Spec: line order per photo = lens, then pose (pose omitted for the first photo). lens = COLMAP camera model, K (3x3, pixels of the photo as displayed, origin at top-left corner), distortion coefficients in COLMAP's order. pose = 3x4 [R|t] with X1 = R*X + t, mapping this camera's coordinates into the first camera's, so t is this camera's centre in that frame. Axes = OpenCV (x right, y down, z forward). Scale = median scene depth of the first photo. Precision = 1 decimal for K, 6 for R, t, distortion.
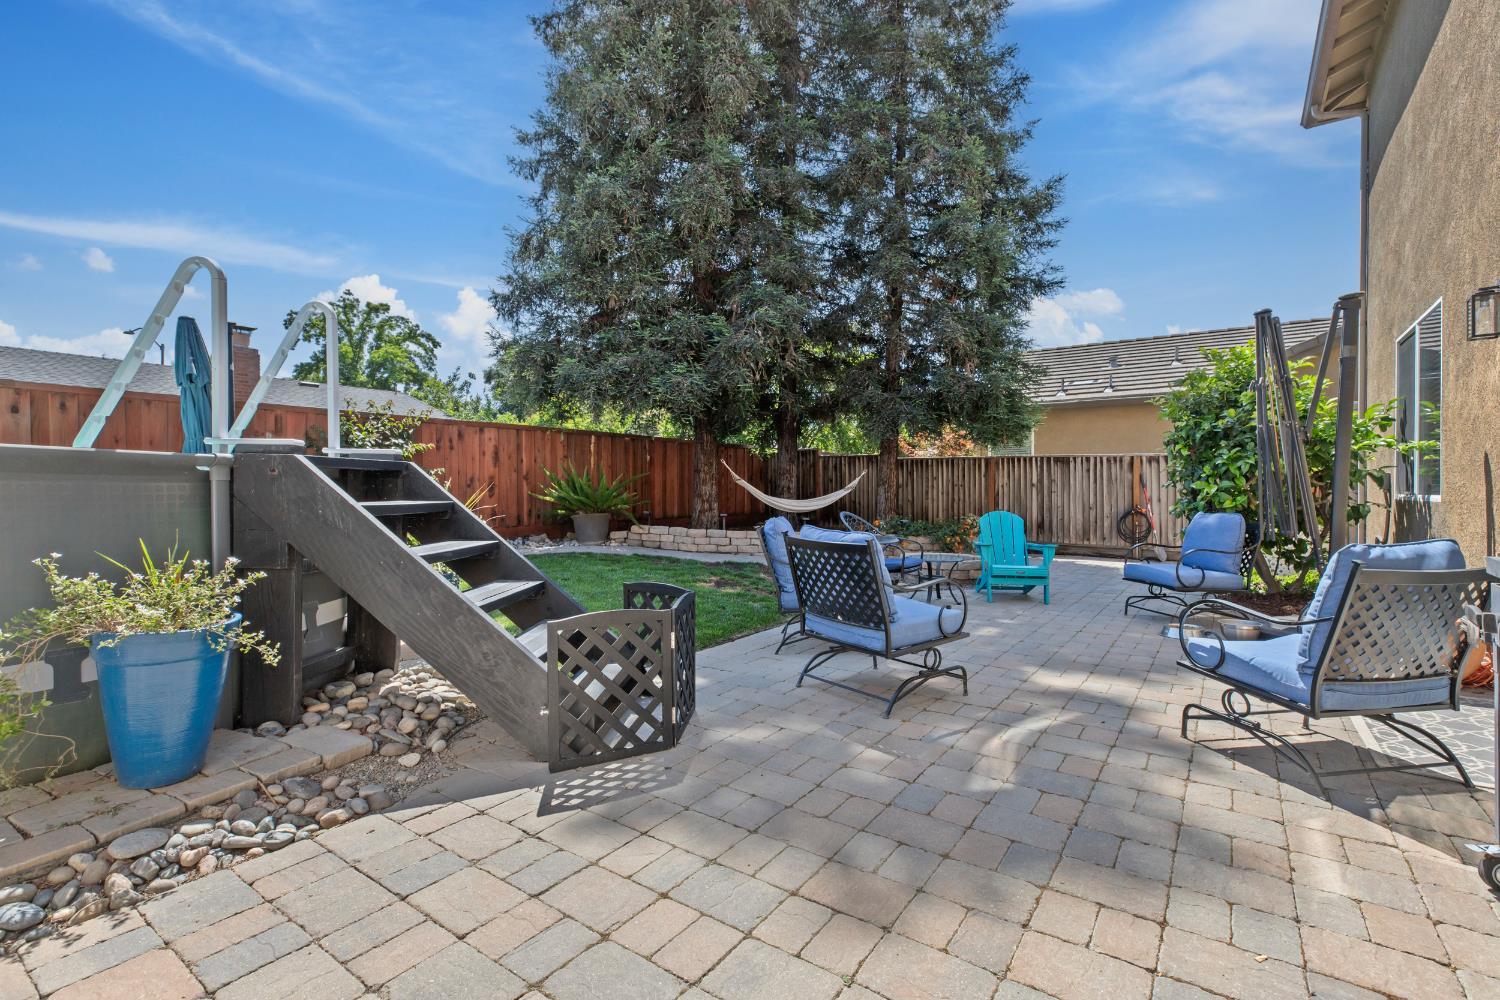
lens RADIAL K [[677.9, 0, 755.9], [0, 677.9, 495.0], [0, 0, 1]] dist [0.003306, 0.000144]
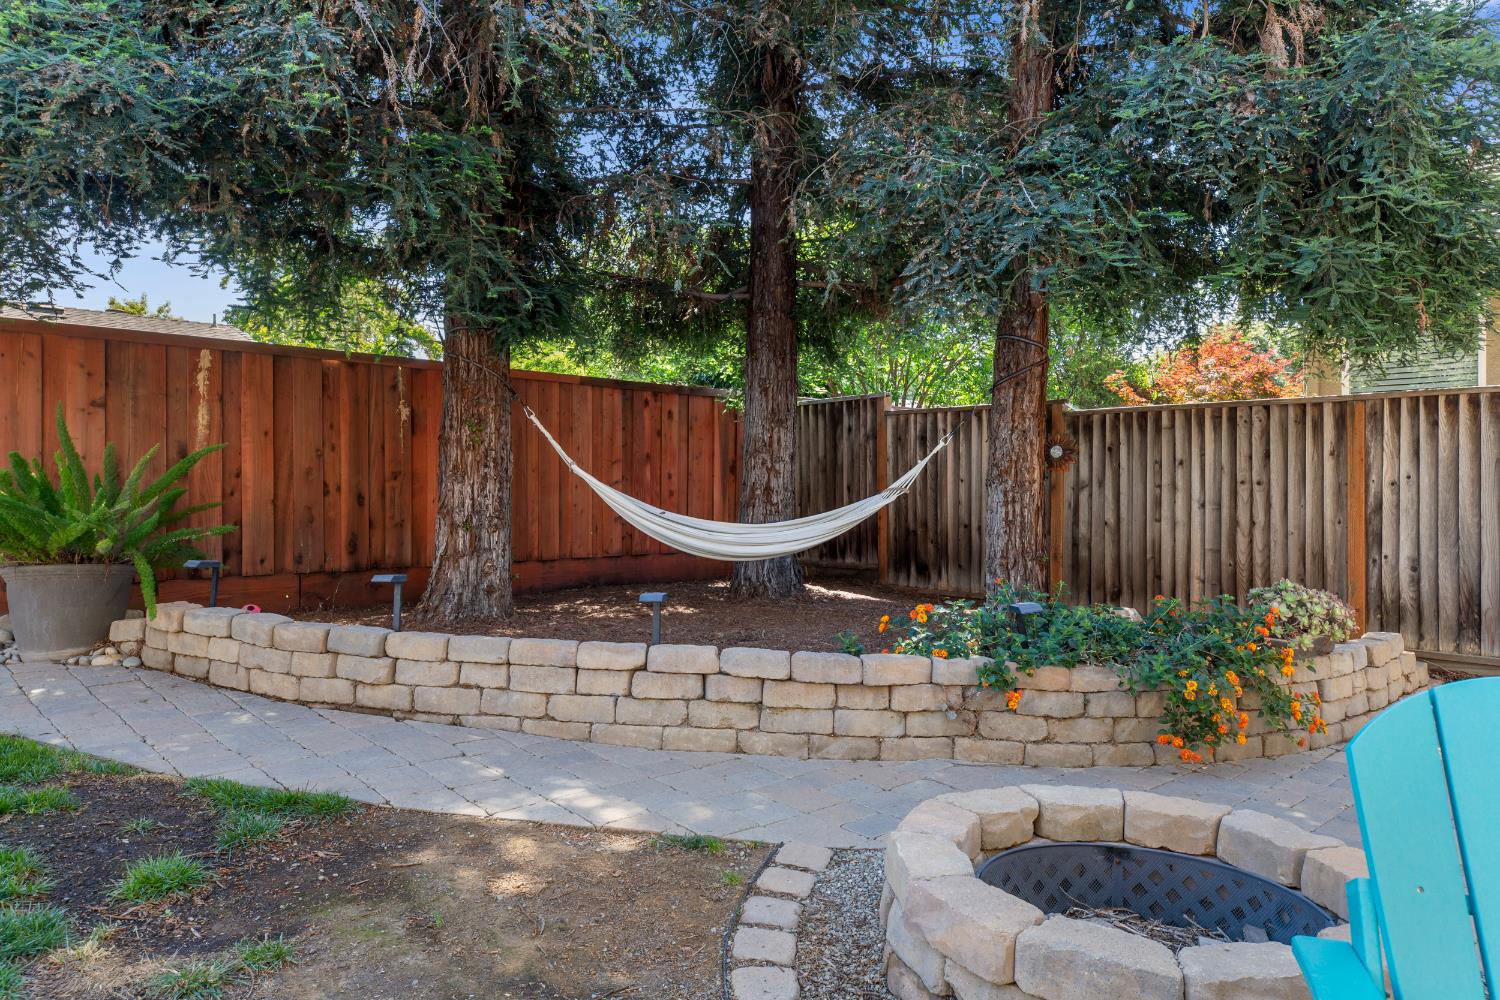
lens RADIAL K [[983.7, 0, 745.1], [0, 983.7, 497.7], [0, 0, 1]] dist [0.002915, 0.001476]
pose [[0.980207, 0.002515, -0.197958, 0.156560], [-0.003384, 0.999986, -0.004051, -0.003691], [0.197945, 0.004641, 0.980202, 0.489544]]
